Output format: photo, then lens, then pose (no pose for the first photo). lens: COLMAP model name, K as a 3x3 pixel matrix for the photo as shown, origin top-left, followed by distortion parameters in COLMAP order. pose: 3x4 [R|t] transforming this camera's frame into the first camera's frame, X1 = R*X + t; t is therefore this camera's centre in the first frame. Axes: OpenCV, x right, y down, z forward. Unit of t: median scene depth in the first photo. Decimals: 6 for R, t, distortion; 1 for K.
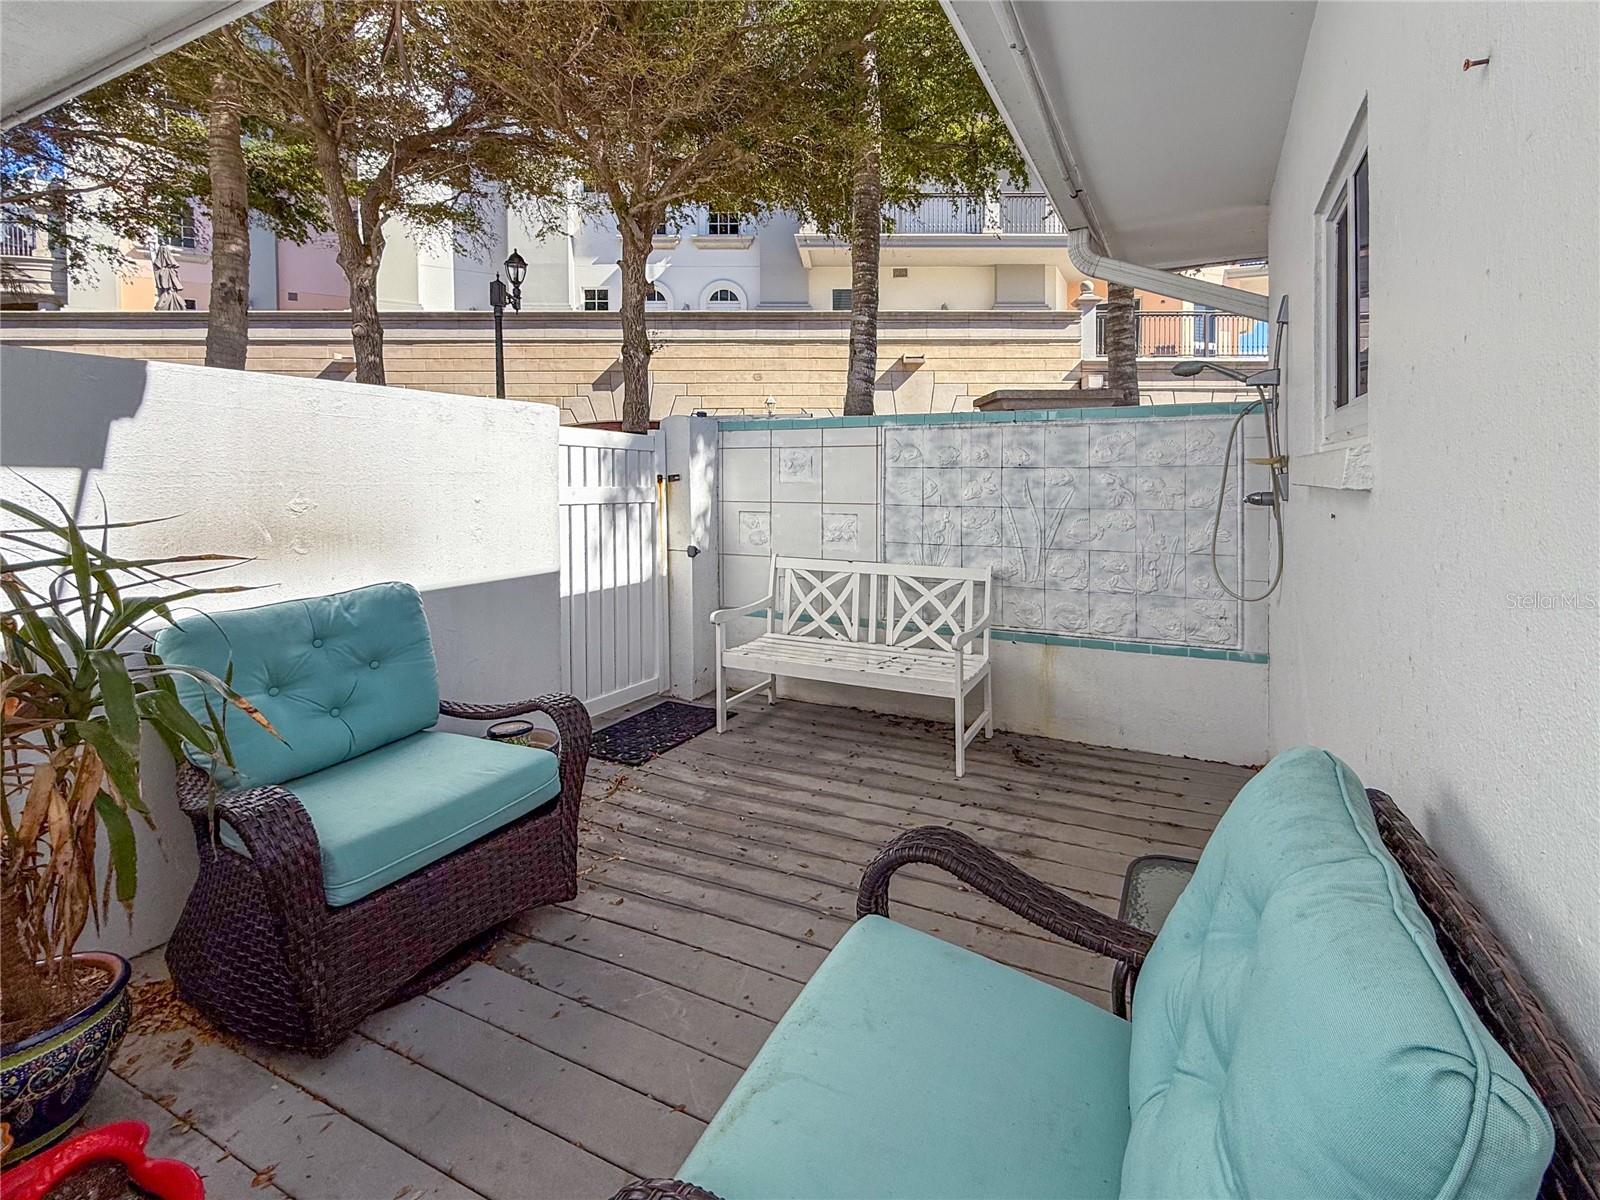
lens RADIAL K [[642.7, 0, 799.2], [0, 642.7, 478.0], [0, 0, 1]] dist [-0.002699, -0.000148]
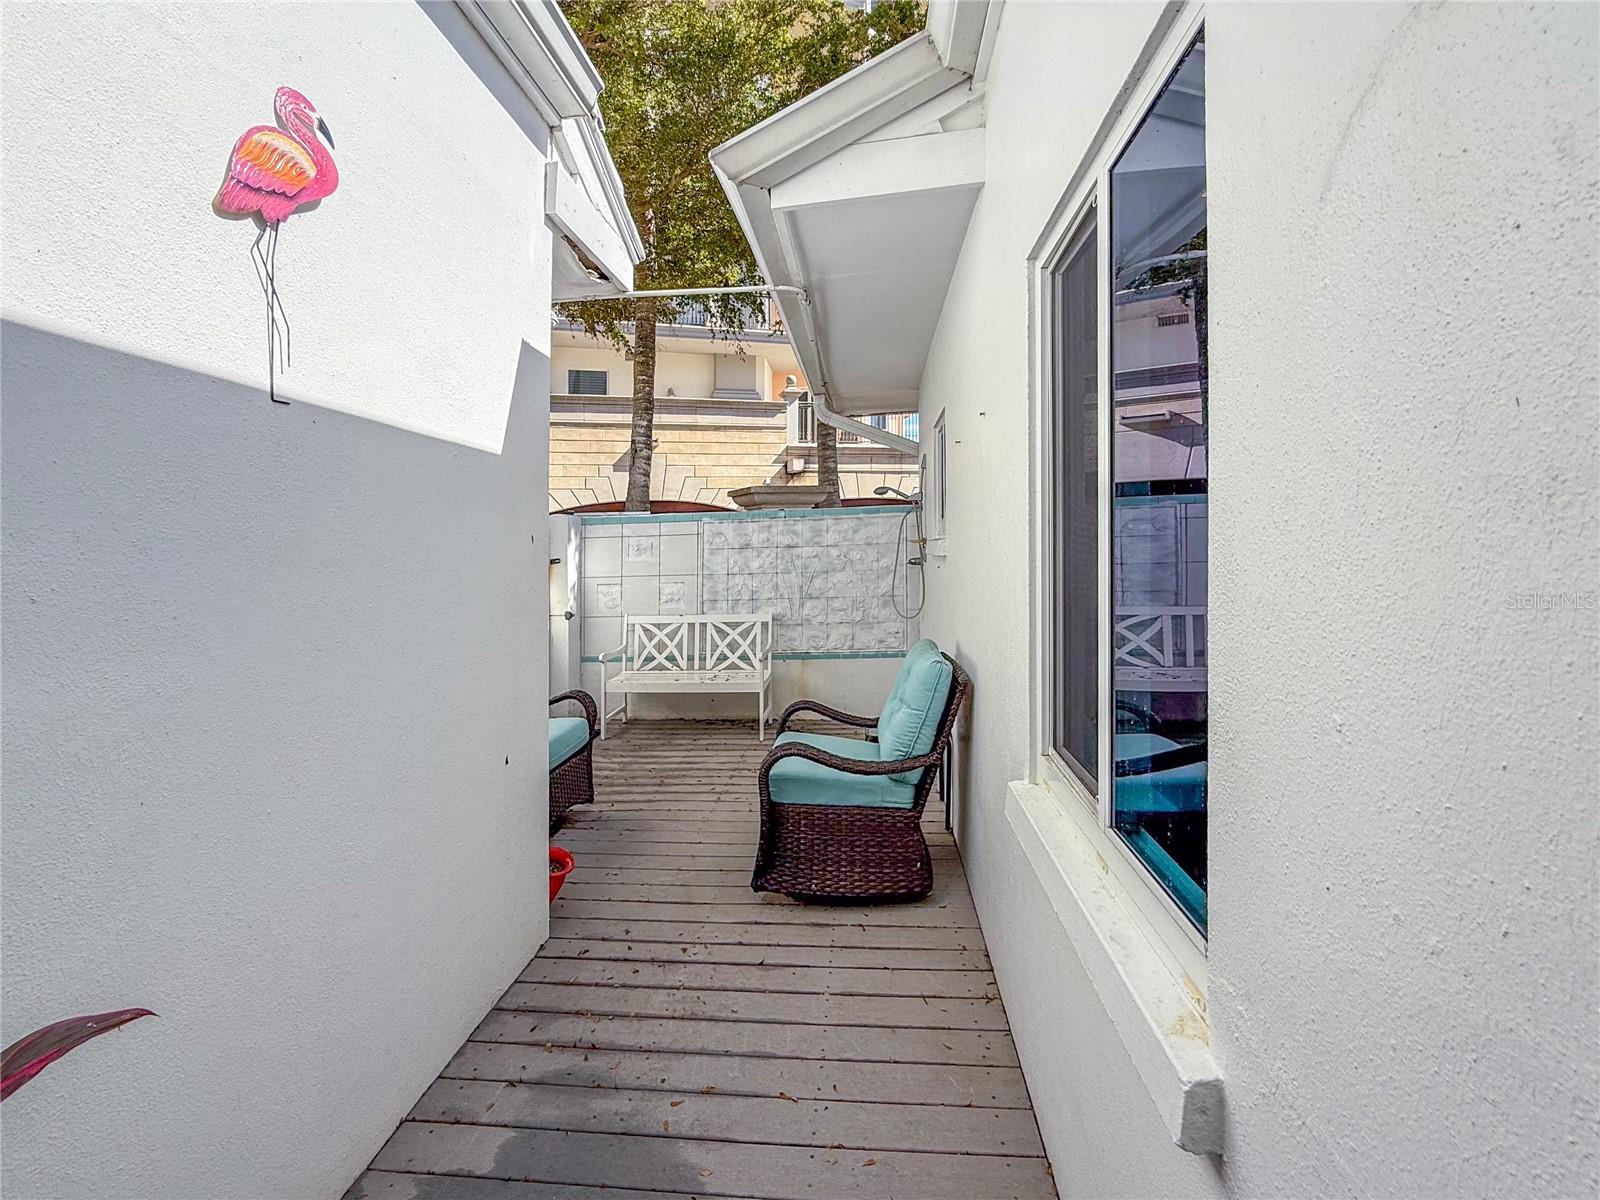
lens RADIAL K [[678.6, 0, 799.9], [0, 678.6, 657.6], [0, 0, 1]] dist [-0.001557, -0.000156]
pose [[0.899428, -0.094764, 0.426671, -0.341524], [0.028876, 0.986963, 0.158334, -0.010237], [-0.436113, -0.130090, 0.890439, -0.492670]]
